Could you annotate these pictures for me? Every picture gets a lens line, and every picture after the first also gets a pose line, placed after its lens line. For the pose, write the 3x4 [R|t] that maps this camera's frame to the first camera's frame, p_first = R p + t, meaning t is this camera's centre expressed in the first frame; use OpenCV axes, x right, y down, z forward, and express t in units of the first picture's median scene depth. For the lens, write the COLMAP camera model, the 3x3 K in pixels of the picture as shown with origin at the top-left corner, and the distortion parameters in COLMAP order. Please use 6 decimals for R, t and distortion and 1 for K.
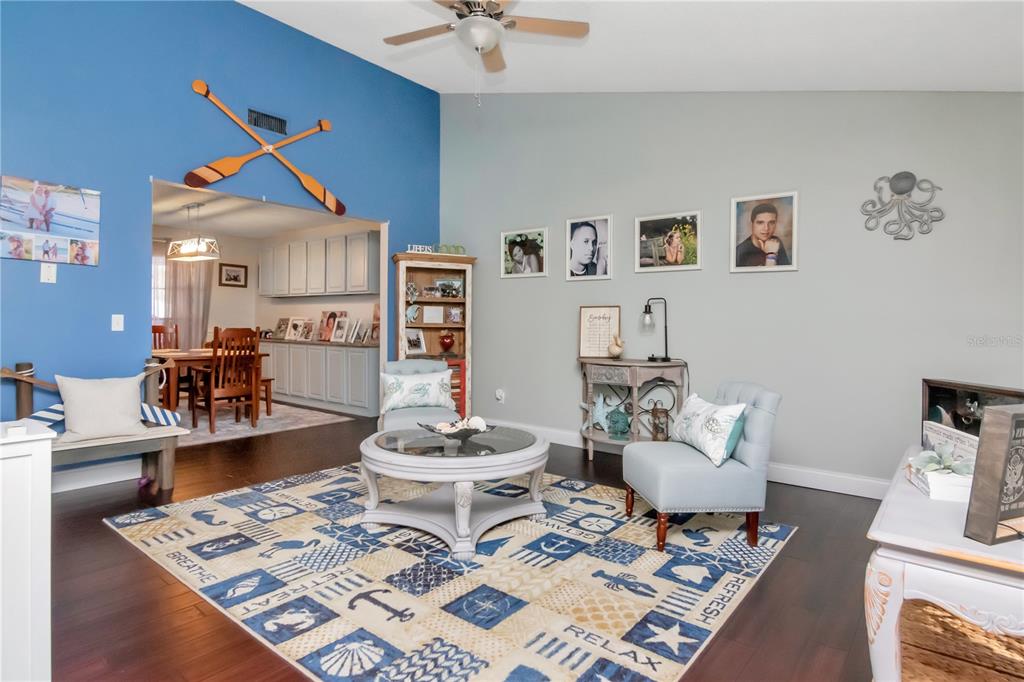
lens RADIAL K [[548.6, 0, 512.0], [0, 548.6, 326.6], [0, 0, 1]] dist [-0.006838, -0.000531]
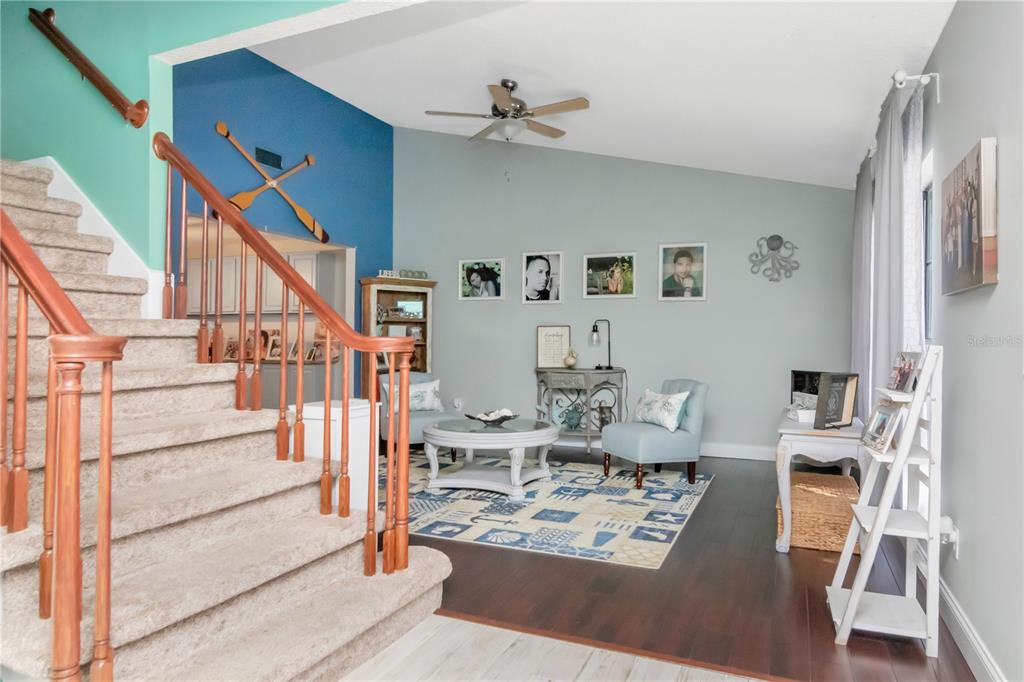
lens RADIAL K [[606.4, 0, 511.7], [0, 606.4, 359.9], [0, 0, 1]] dist [-0.002400, -0.003855]
pose [[0.971555, -0.013274, 0.236441, -0.277825], [0.006993, 0.999601, 0.027384, 0.001134], [-0.236710, -0.024952, 0.971260, -0.324024]]
